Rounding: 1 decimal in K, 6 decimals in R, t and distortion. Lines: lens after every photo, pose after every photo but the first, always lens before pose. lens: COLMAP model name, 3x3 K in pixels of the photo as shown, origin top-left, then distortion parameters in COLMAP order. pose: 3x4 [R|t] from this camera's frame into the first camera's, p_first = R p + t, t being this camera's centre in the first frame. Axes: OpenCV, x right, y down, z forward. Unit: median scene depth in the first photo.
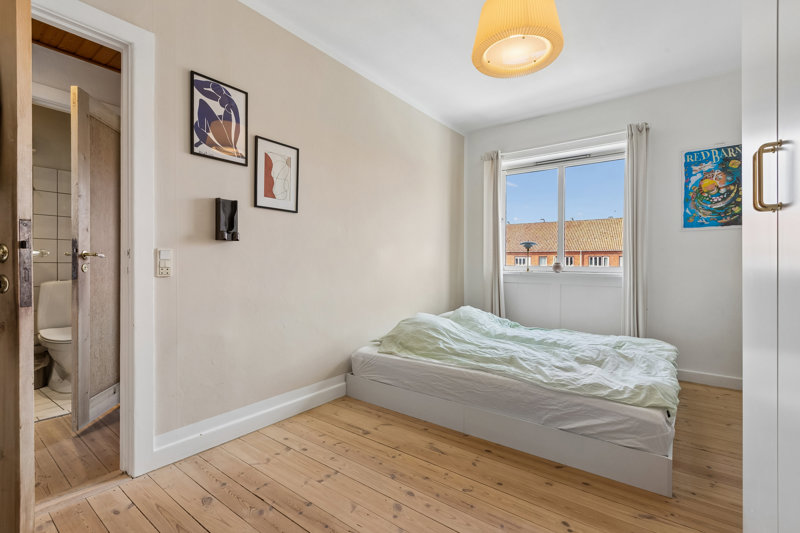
lens RADIAL K [[347.8, 0, 401.6], [0, 347.8, 266.2], [0, 0, 1]] dist [-0.000317, 0.000006]
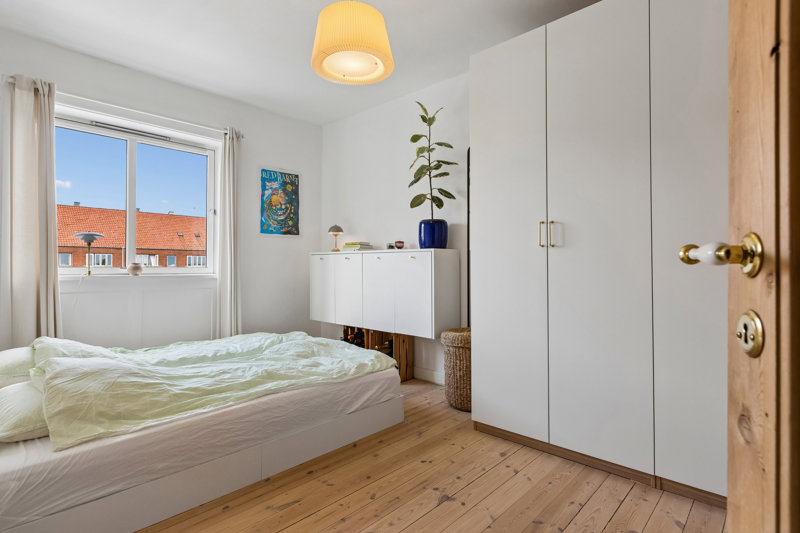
lens RADIAL K [[395.3, 0, 397.4], [0, 395.3, 265.5], [0, 0, 1]] dist [-0.002486, -0.000642]
pose [[0.146678, -0.006274, 0.989164, -0.447036], [0.005479, 0.999970, 0.005530, -0.008182], [-0.989169, 0.004608, 0.146708, 0.377614]]
